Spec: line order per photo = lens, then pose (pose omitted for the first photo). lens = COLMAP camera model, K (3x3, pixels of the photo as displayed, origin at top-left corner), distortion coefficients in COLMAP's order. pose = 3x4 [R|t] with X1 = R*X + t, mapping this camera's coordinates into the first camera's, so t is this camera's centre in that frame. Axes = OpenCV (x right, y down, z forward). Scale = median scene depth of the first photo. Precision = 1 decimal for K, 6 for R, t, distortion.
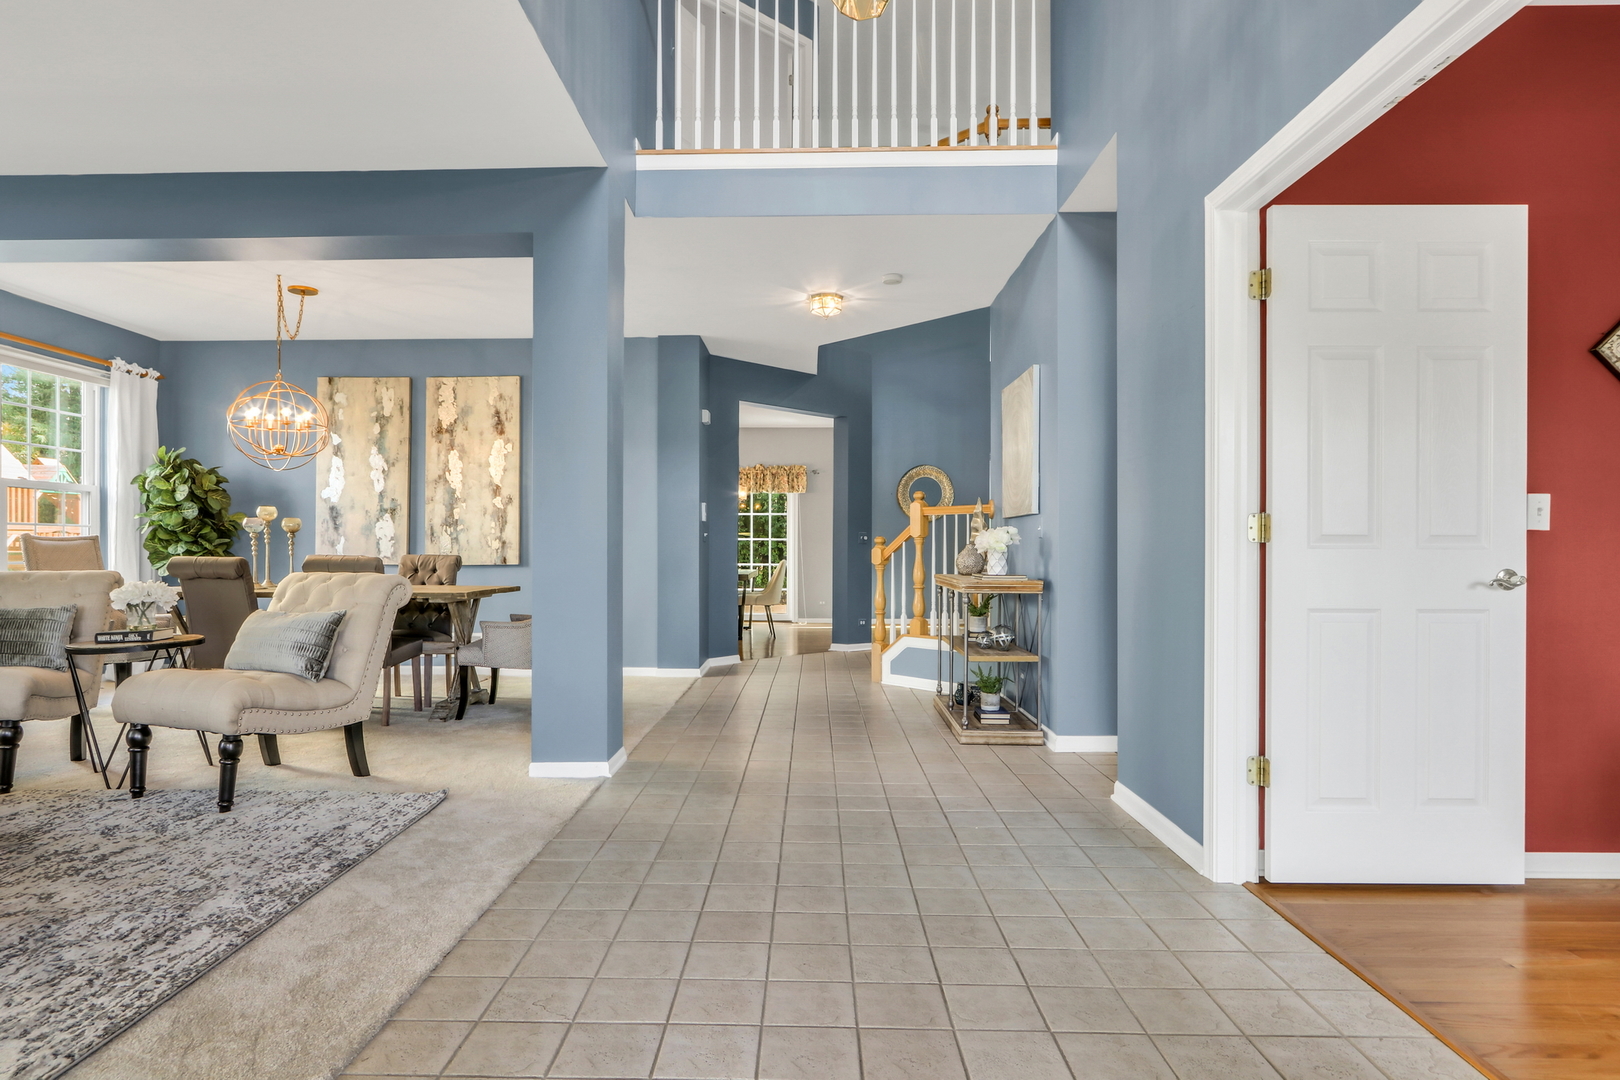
lens RADIAL K [[924.9, 0, 788.2], [0, 924.9, 549.7], [0, 0, 1]] dist [-0.006083, -0.000256]
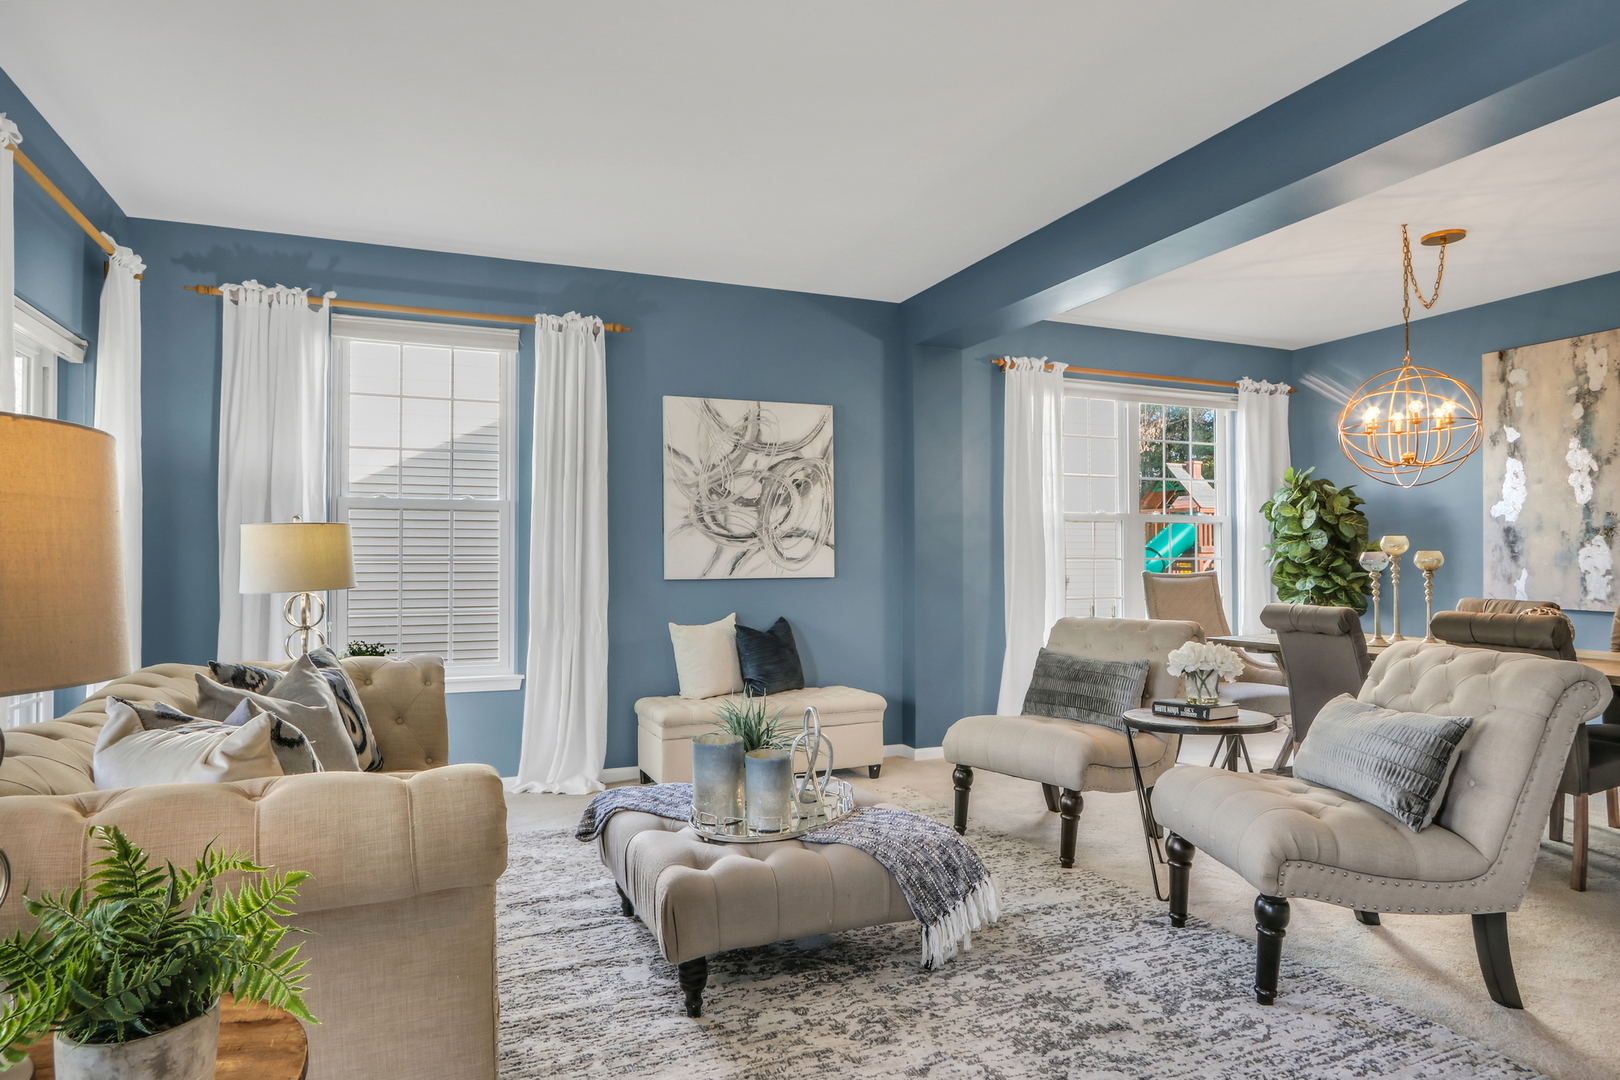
lens RADIAL K [[924.9, 0, 788.2], [0, 924.9, 549.7], [0, 0, 1]] dist [-0.006083, -0.000256]
pose [[0.402137, -0.016407, -0.915433, -0.062317], [0.003422, 0.999859, -0.016417, -0.020779], [0.915573, 0.003469, 0.402136, 0.204065]]
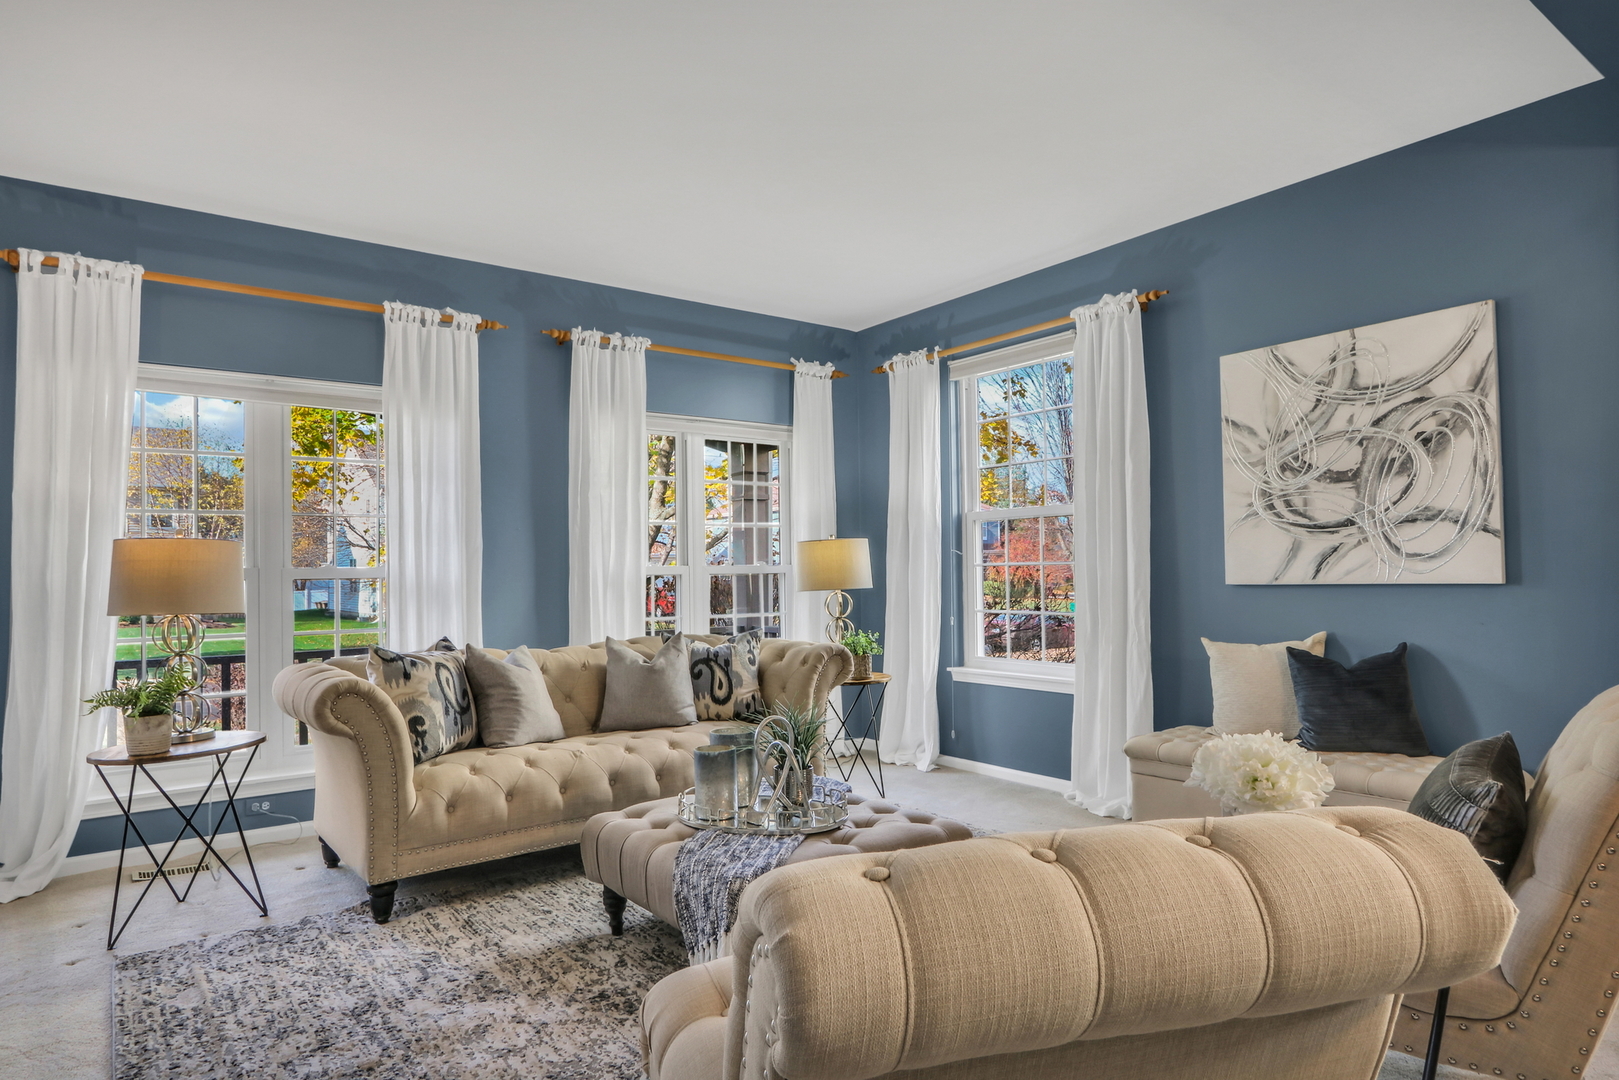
lens RADIAL K [[919.1, 0, 780.4], [0, 919.1, 550.5], [0, 0, 1]] dist [-0.012952, 0.001125]
pose [[-0.791445, -0.006371, -0.611208, -0.191754], [0.011471, 0.999615, -0.025273, -0.019833], [0.611133, -0.027013, -0.791067, 0.698532]]
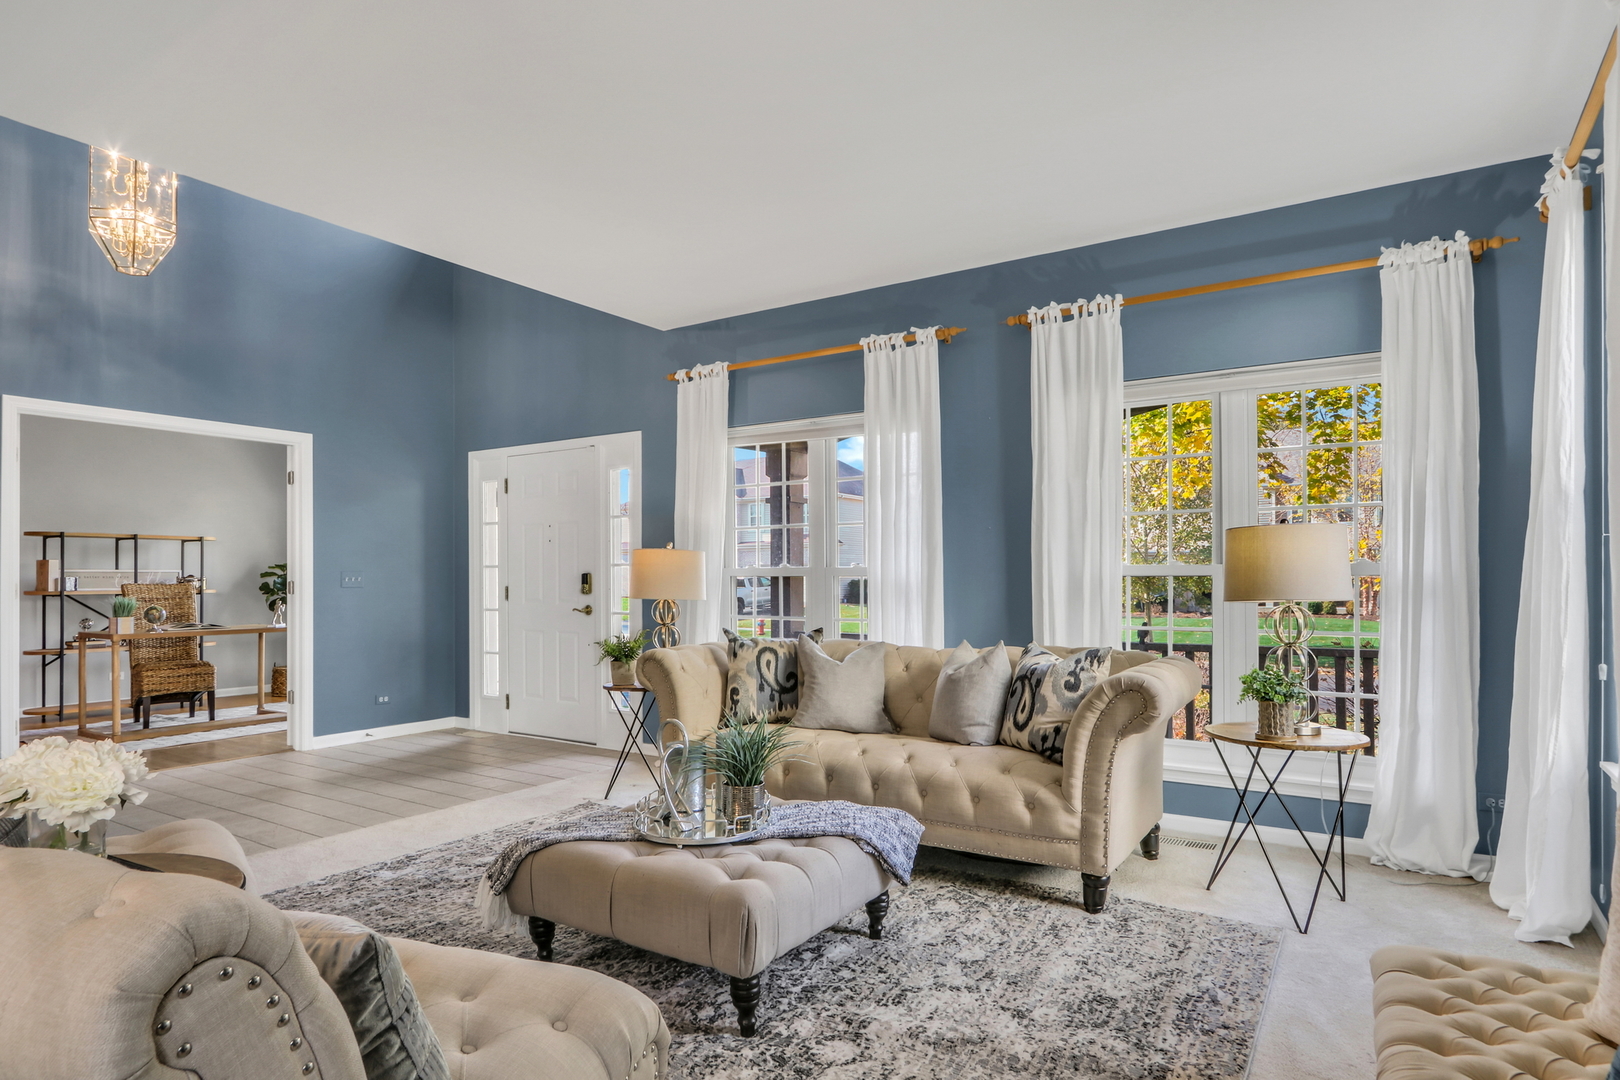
lens RADIAL K [[936.7, 0, 781.5], [0, 936.7, 564.6], [0, 0, 1]] dist [0.000268, 0.000748]
pose [[-0.849648, 0.006333, 0.527311, -0.689333], [0.001031, 0.999946, -0.010347, -0.021584], [-0.527349, -0.008247, -0.849609, 0.707456]]
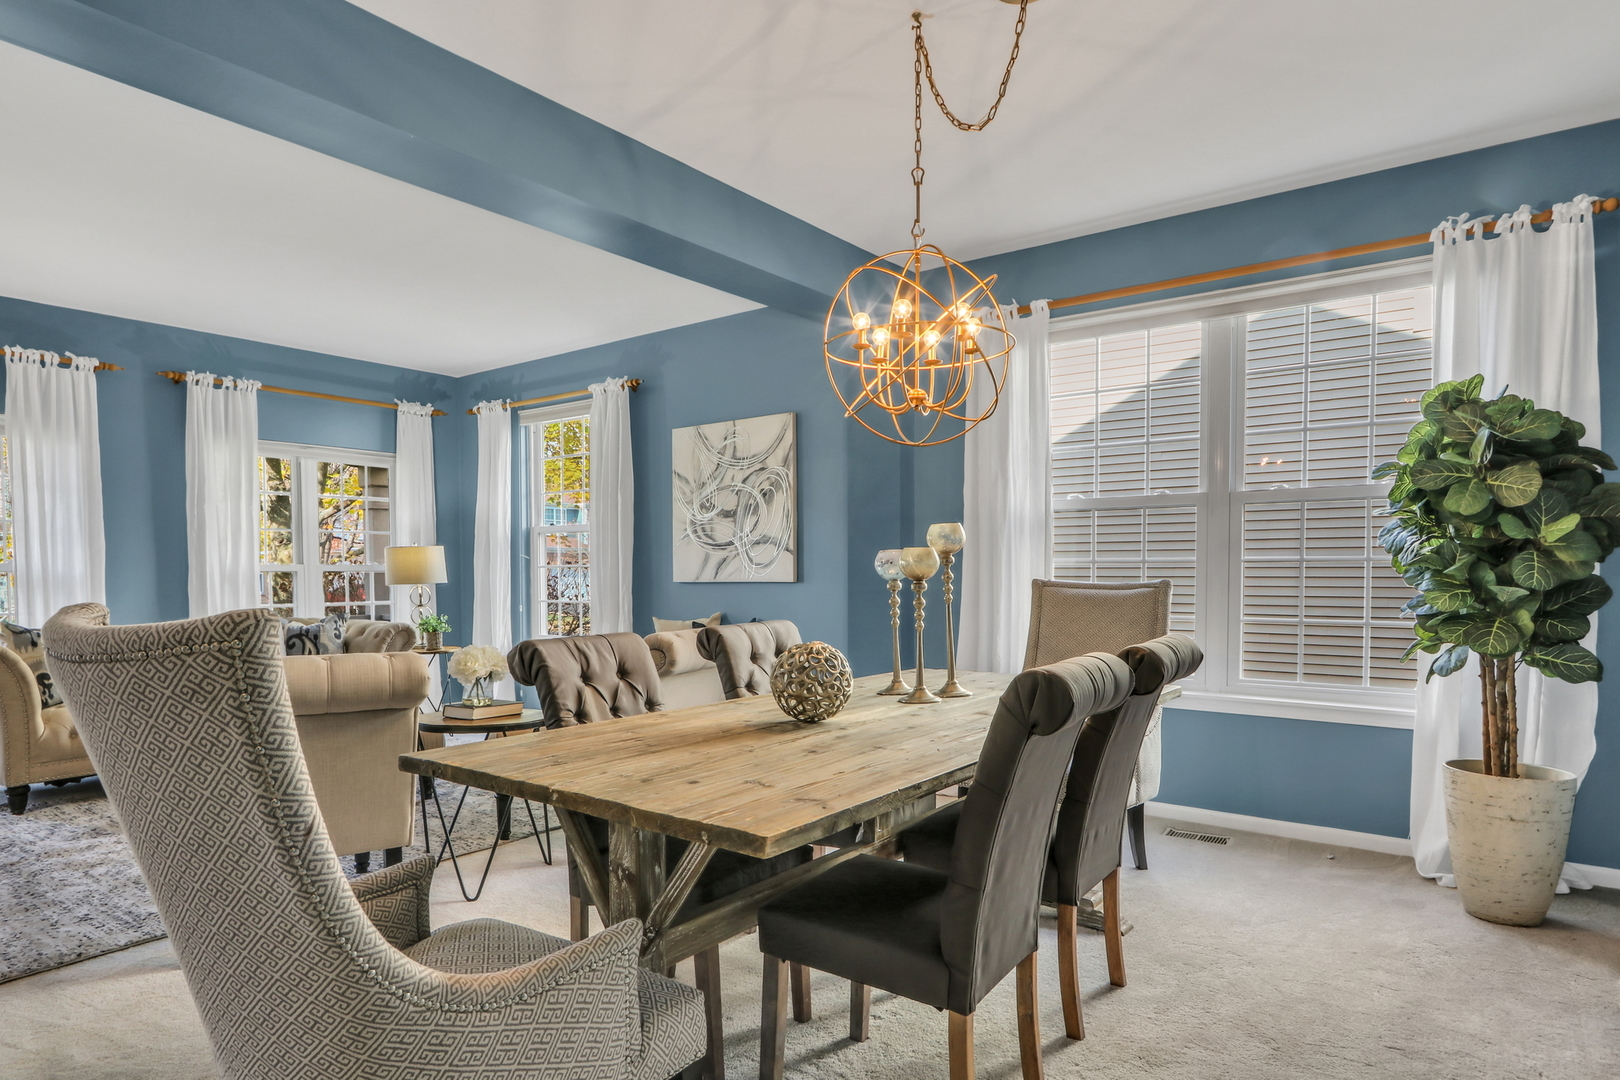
lens RADIAL K [[927.1, 0, 775.4], [0, 927.1, 608.4], [0, 0, 1]] dist [-0.000706, -0.000677]
pose [[-0.590503, 0.033124, -0.806355, -0.110074], [0.001570, 0.999203, 0.039896, -0.019563], [0.807034, 0.022292, -0.590084, 1.016525]]
